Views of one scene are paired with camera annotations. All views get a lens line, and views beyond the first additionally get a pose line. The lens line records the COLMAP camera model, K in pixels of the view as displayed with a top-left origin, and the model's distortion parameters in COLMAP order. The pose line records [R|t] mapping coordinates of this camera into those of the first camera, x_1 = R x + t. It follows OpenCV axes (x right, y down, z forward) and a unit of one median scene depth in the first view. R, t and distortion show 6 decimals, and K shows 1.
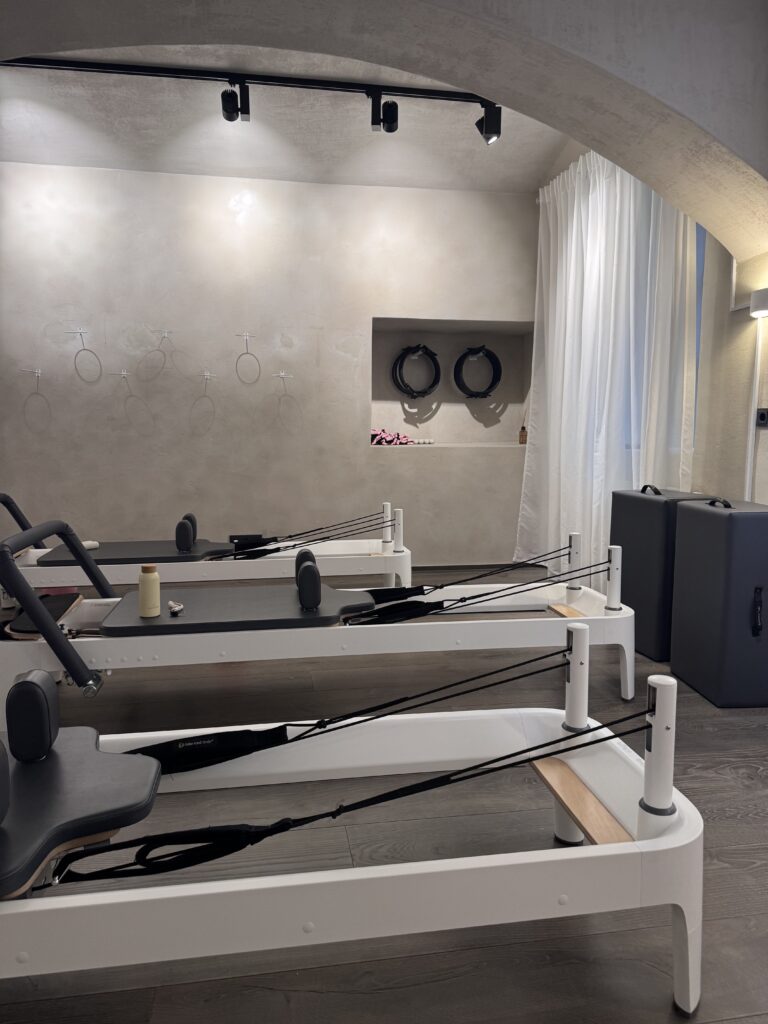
lens RADIAL K [[733.4, 0, 384.9], [0, 733.4, 513.5], [0, 0, 1]] dist [0.087115, -0.005682]
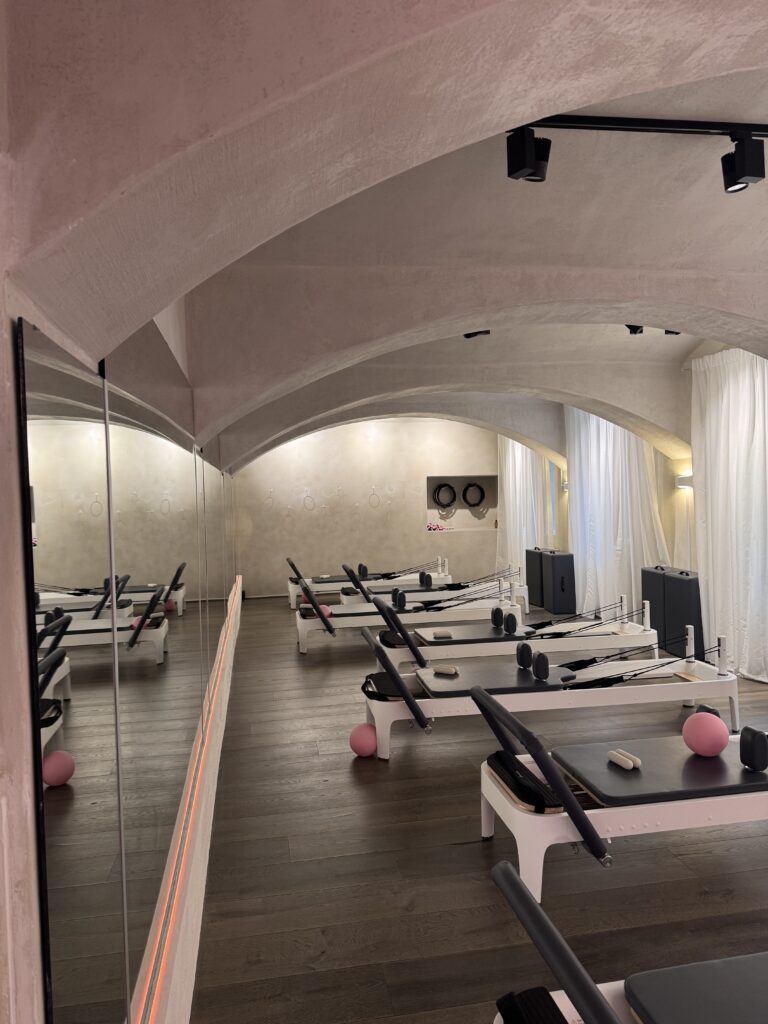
lens RADIAL K [[733.4, 0, 382.6], [0, 733.4, 514.0], [0, 0, 1]] dist [0.087115, -0.005682]
pose [[0.999468, -0.031793, 0.007297, -0.176014], [0.032296, 0.995911, -0.084373, 0.038853], [-0.004584, 0.084564, 0.996408, -1.266732]]
